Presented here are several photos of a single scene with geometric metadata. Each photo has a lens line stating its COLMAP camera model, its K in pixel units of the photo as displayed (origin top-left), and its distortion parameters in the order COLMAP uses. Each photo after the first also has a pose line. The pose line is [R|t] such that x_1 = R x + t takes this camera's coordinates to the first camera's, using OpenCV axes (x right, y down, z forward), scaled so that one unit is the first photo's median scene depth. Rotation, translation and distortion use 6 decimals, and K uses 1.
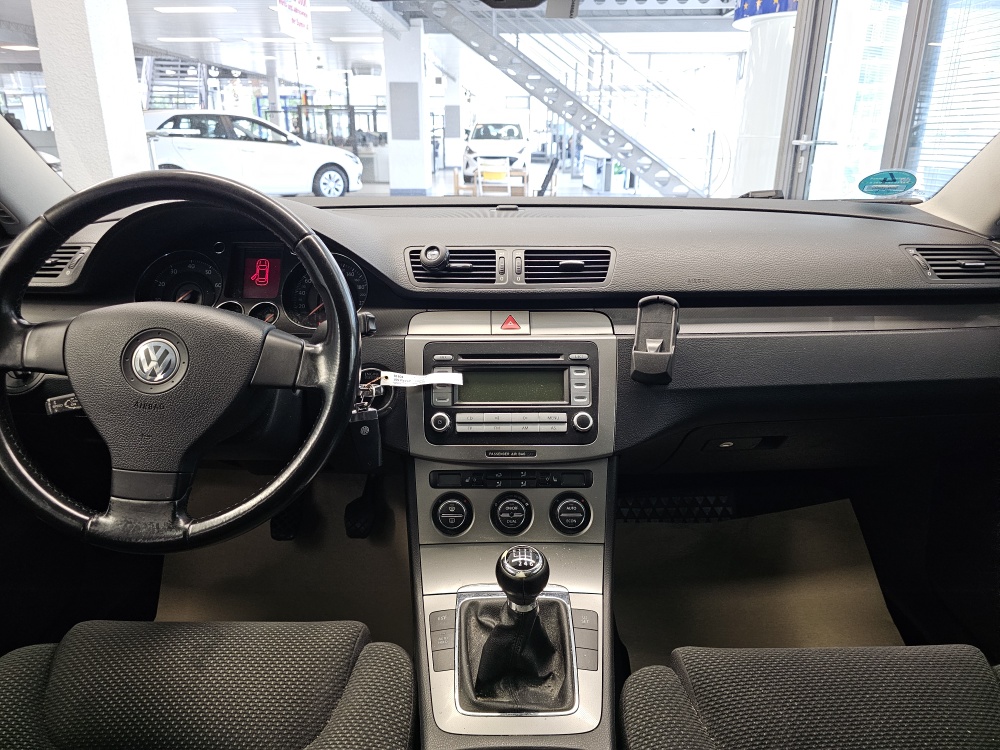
lens RADIAL K [[677.3, 0, 502.7], [0, 677.3, 364.0], [0, 0, 1]] dist [0.043650, -0.049419]
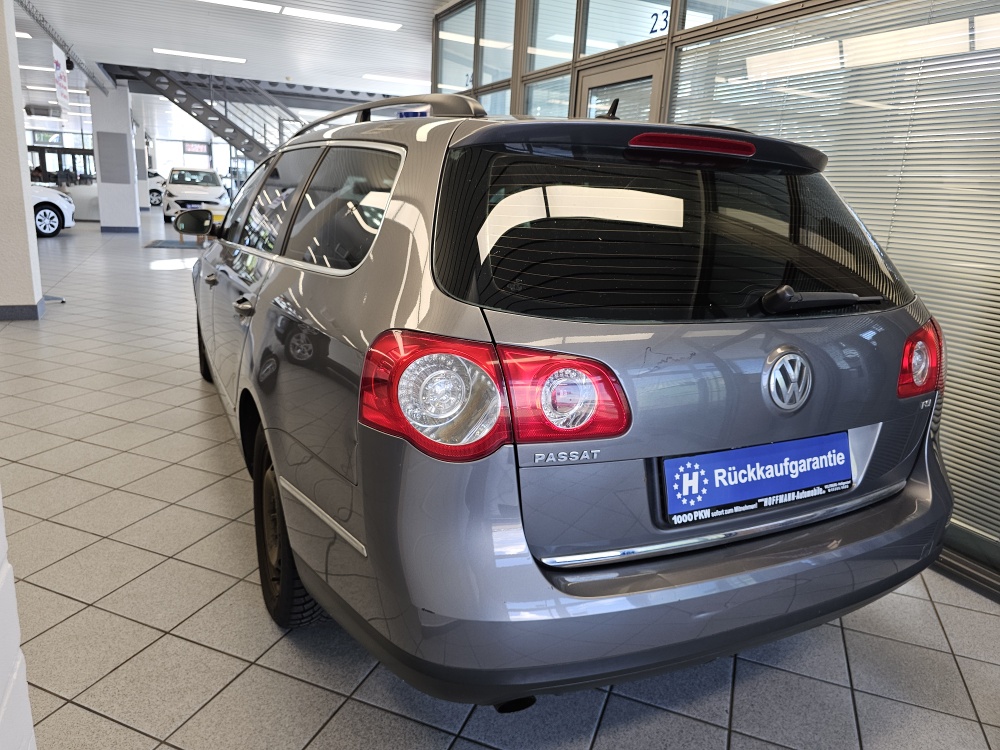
lens RADIAL K [[677.3, 0, 491.8], [0, 677.3, 364.2], [0, 0, 1]] dist [0.043650, -0.049419]
pose [[0.901862, -0.064068, 0.427248, -1.265276], [0.091035, 0.994920, -0.042970, 0.988899], [-0.422325, 0.077648, 0.903113, -3.542971]]
